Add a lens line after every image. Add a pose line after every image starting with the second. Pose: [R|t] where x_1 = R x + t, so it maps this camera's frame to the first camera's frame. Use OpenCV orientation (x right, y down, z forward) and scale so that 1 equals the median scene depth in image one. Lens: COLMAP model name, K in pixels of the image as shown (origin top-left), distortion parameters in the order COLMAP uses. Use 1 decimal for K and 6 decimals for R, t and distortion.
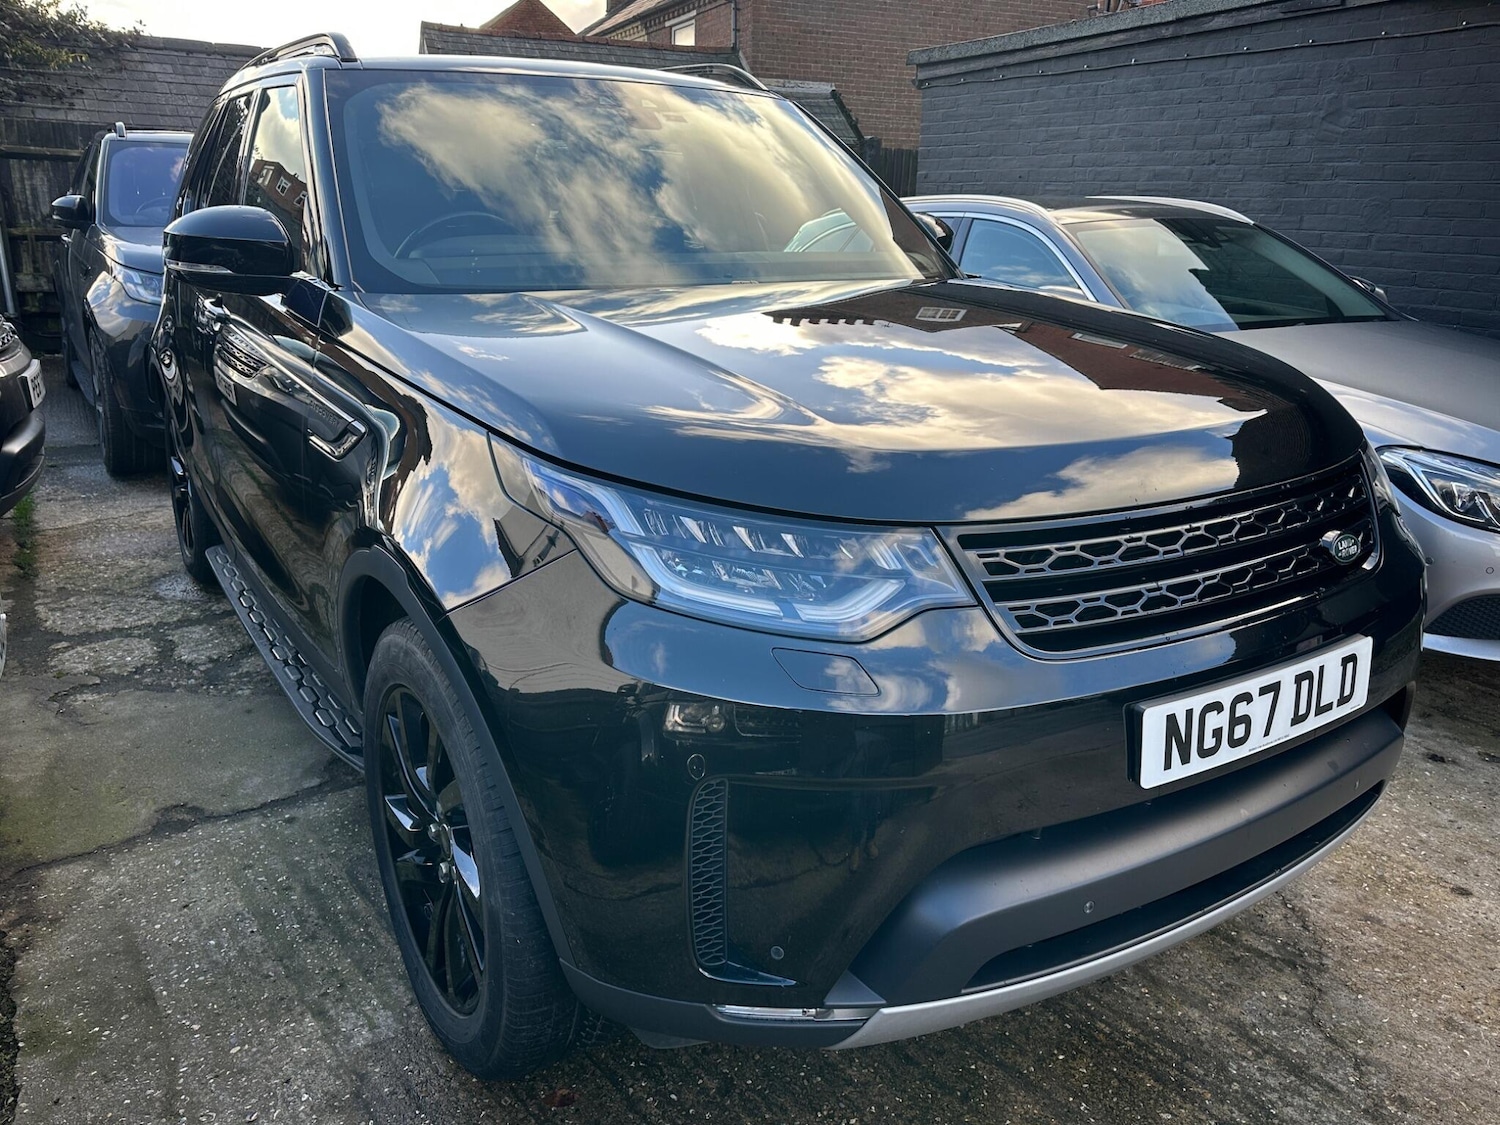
lens RADIAL K [[1132.2, 0, 758.9], [0, 1132.2, 556.1], [0, 0, 1]] dist [0.021355, -0.020872]
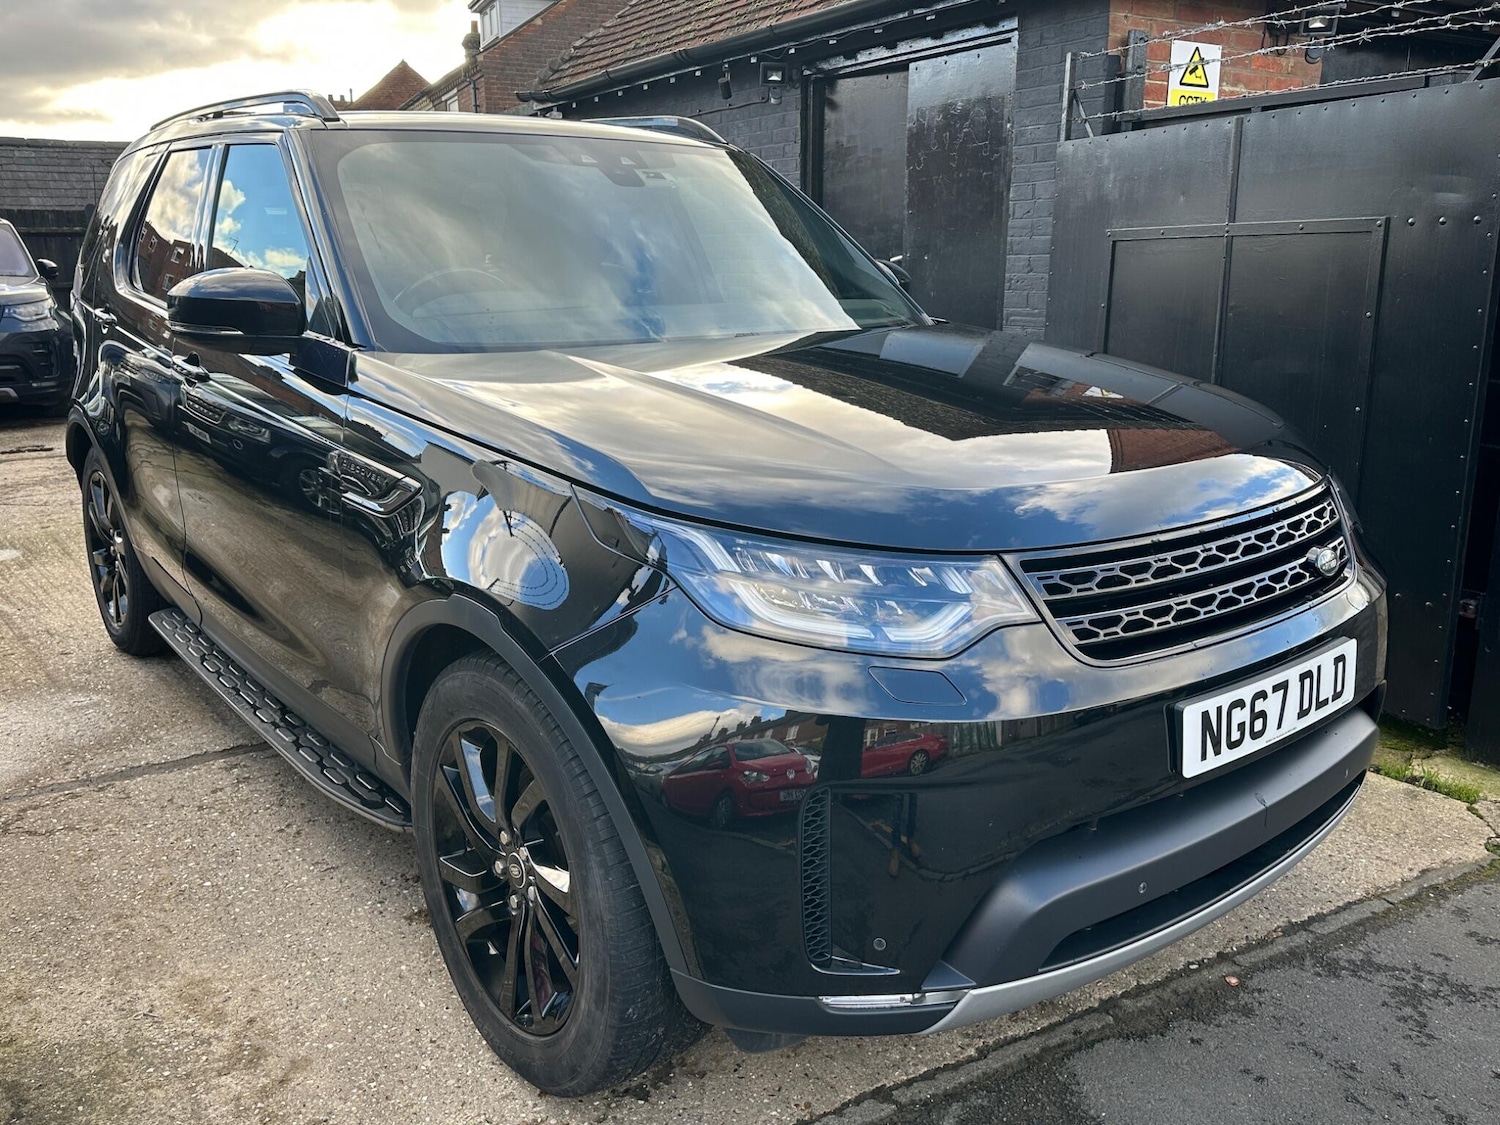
lens RADIAL K [[1207.4, 0, 768.3], [0, 1207.4, 554.1], [0, 0, 1]] dist [0.046508, -0.054759]
pose [[0.993763, -0.036632, 0.105324, -0.190624], [0.041011, 0.998369, -0.039715, 0.011800], [-0.103697, 0.043787, 0.993645, -0.170174]]
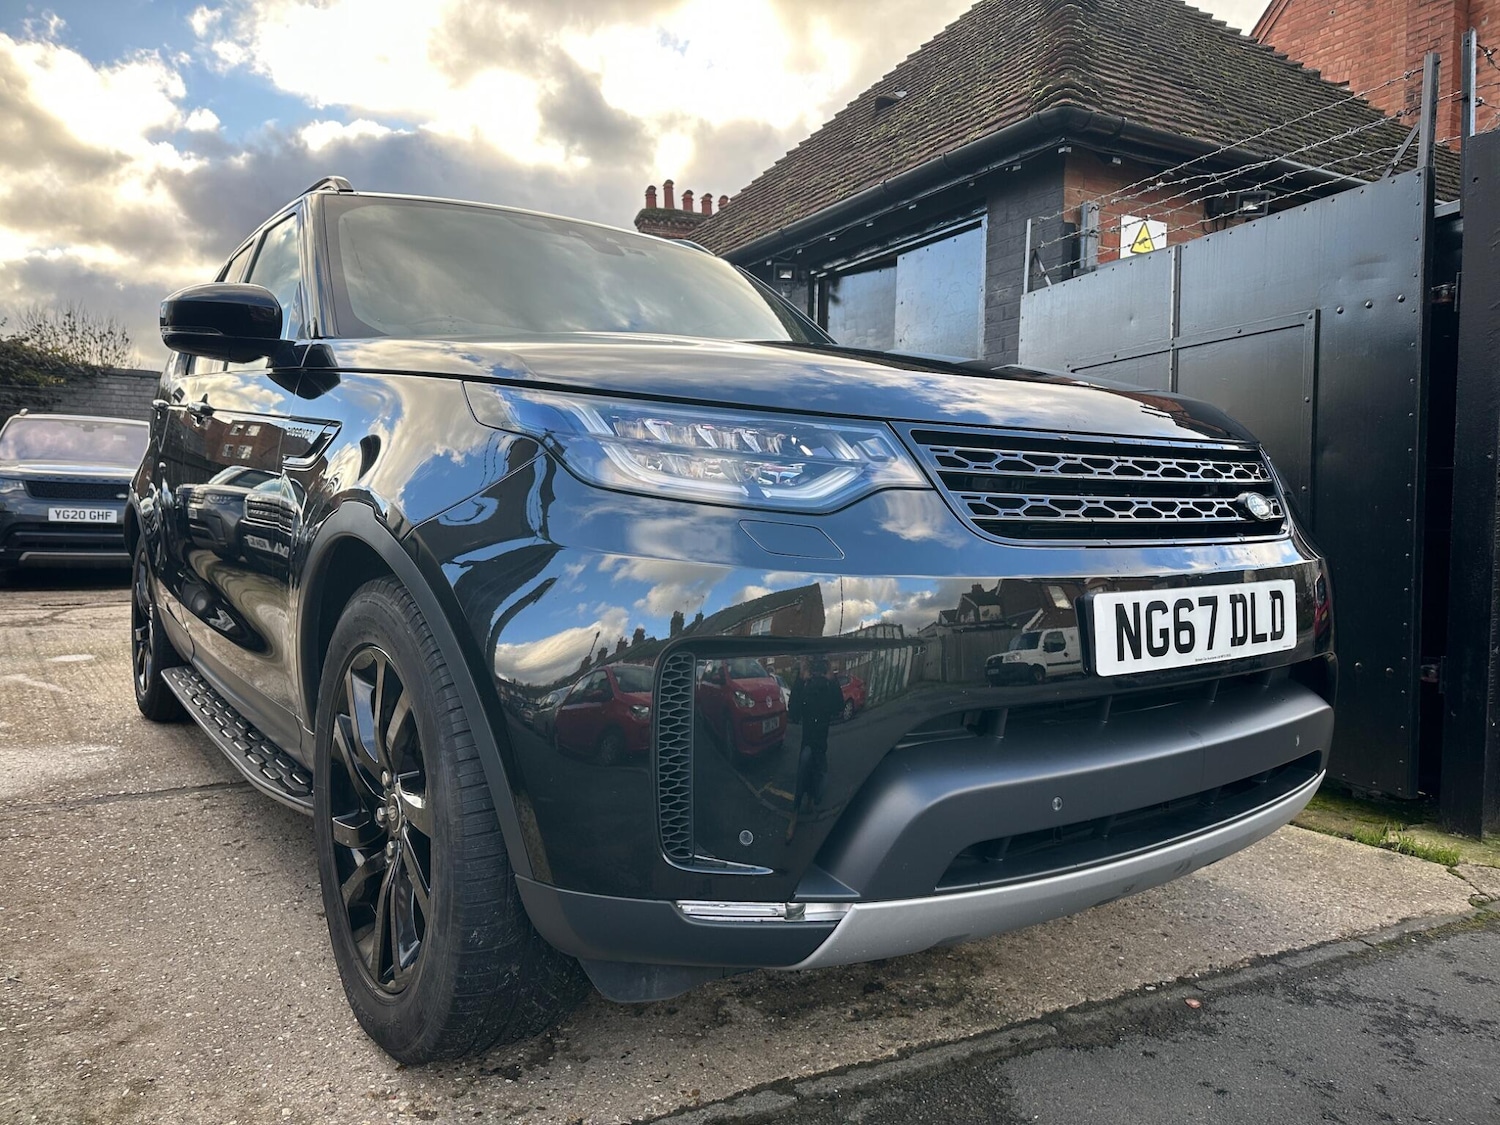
lens RADIAL K [[1047.2, 0, 763.9], [0, 1047.2, 554.5], [0, 0, 1]] dist [0.029681, -0.031660]
pose [[0.997970, -0.001311, 0.063674, -0.023614], [0.016169, 0.972246, -0.233403, 0.304815], [-0.061600, 0.233959, 0.970293, 0.072075]]
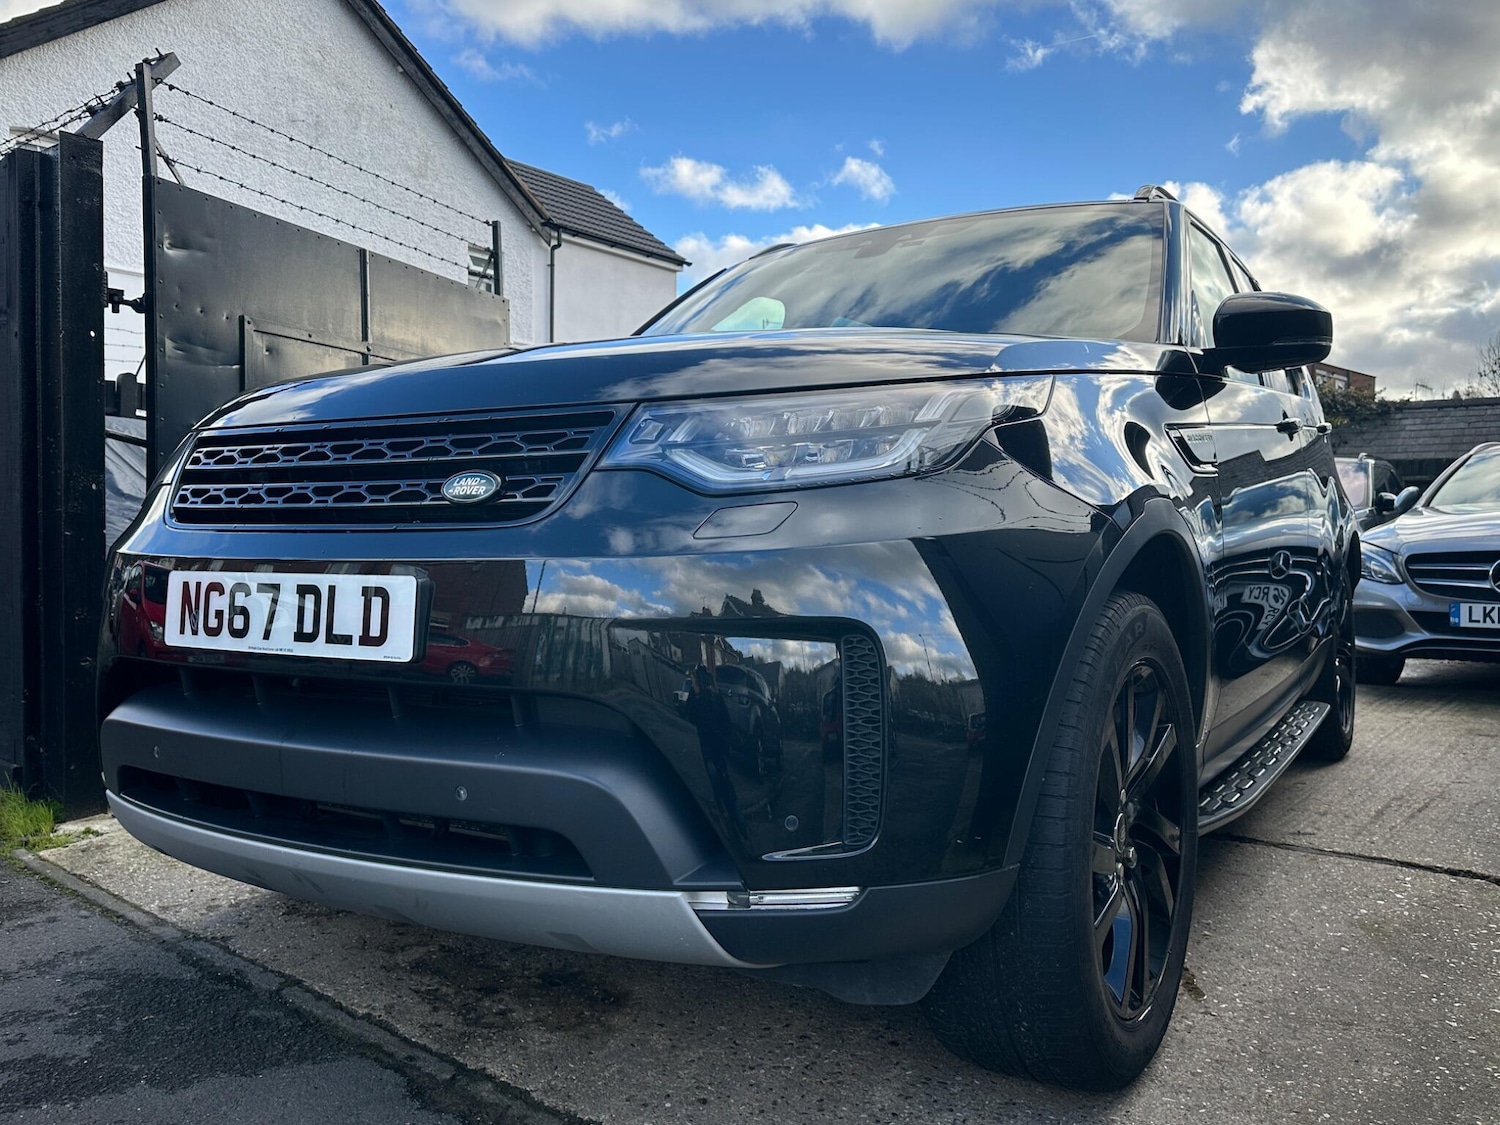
lens RADIAL K [[1207.4, 0, 759.9], [0, 1207.4, 555.5], [0, 0, 1]] dist [0.046508, -0.054759]
pose [[0.434753, 0.002719, -0.900546, 1.647012], [-0.255229, 0.959365, -0.120319, 0.110639], [0.863625, 0.282154, 0.417780, 0.948438]]
